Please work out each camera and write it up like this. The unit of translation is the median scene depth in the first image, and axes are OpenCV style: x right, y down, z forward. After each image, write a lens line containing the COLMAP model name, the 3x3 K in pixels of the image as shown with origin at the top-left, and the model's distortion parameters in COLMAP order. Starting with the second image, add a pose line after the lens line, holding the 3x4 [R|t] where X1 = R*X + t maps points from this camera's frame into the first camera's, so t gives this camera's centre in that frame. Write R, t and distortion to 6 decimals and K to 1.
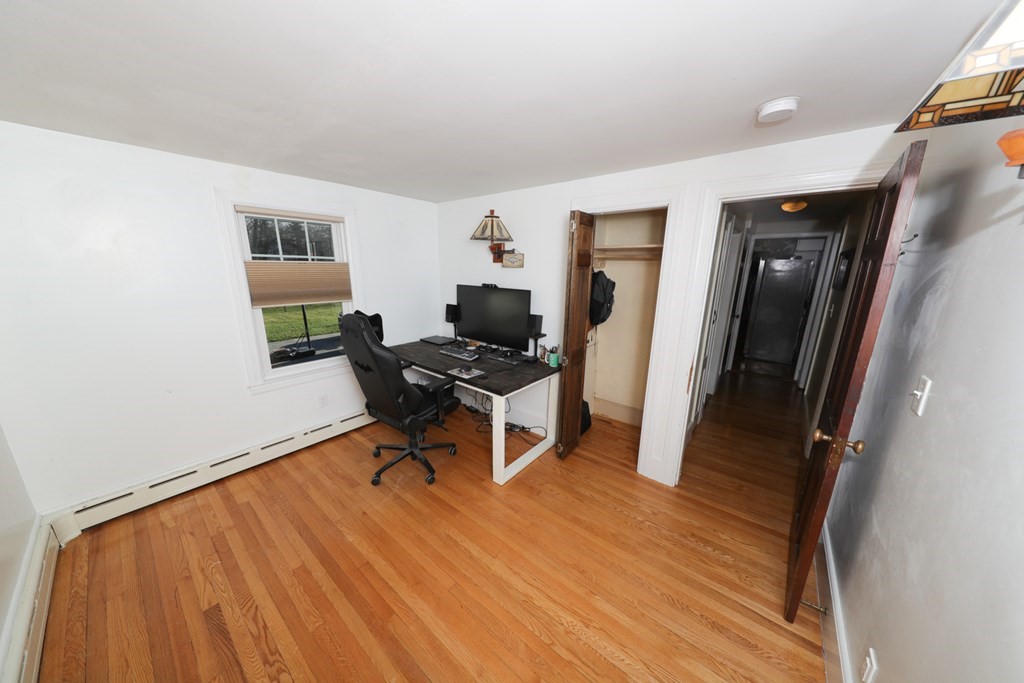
lens RADIAL K [[323.0, 0, 514.0], [0, 323.0, 343.0], [0, 0, 1]] dist [0.007935, -0.004691]
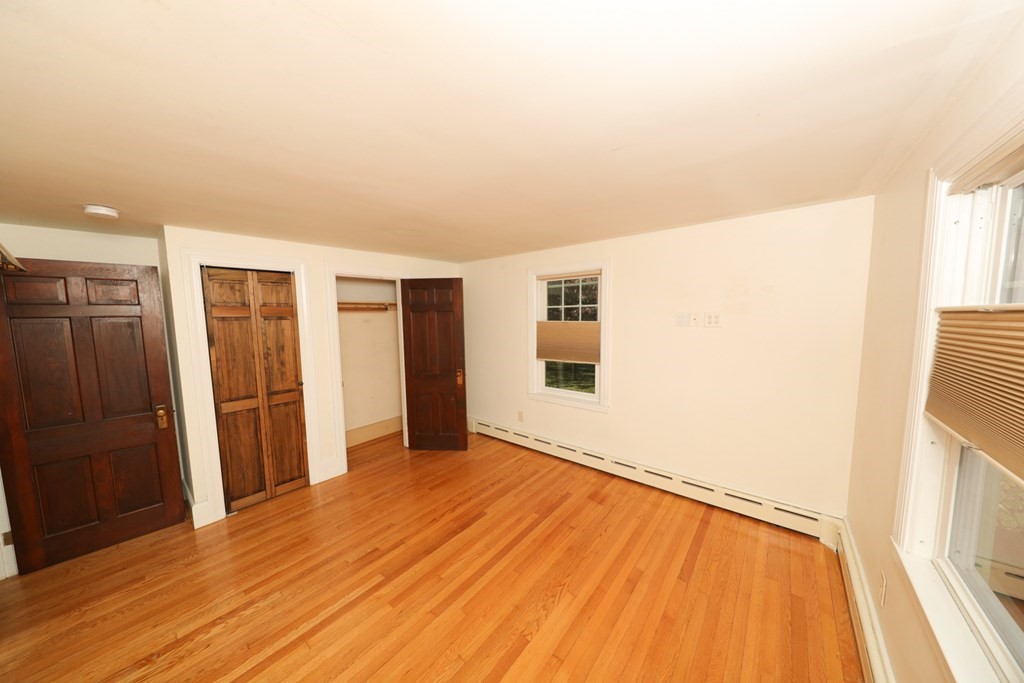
lens RADIAL K [[323.0, 0, 514.0], [0, 323.0, 343.0], [0, 0, 1]] dist [0.007935, -0.004691]
pose [[-0.007810, 0.070505, -0.997481, 0.291463], [-0.221417, 0.972629, 0.070482, -0.080044], [0.975148, 0.221410, 0.008015, 0.383355]]
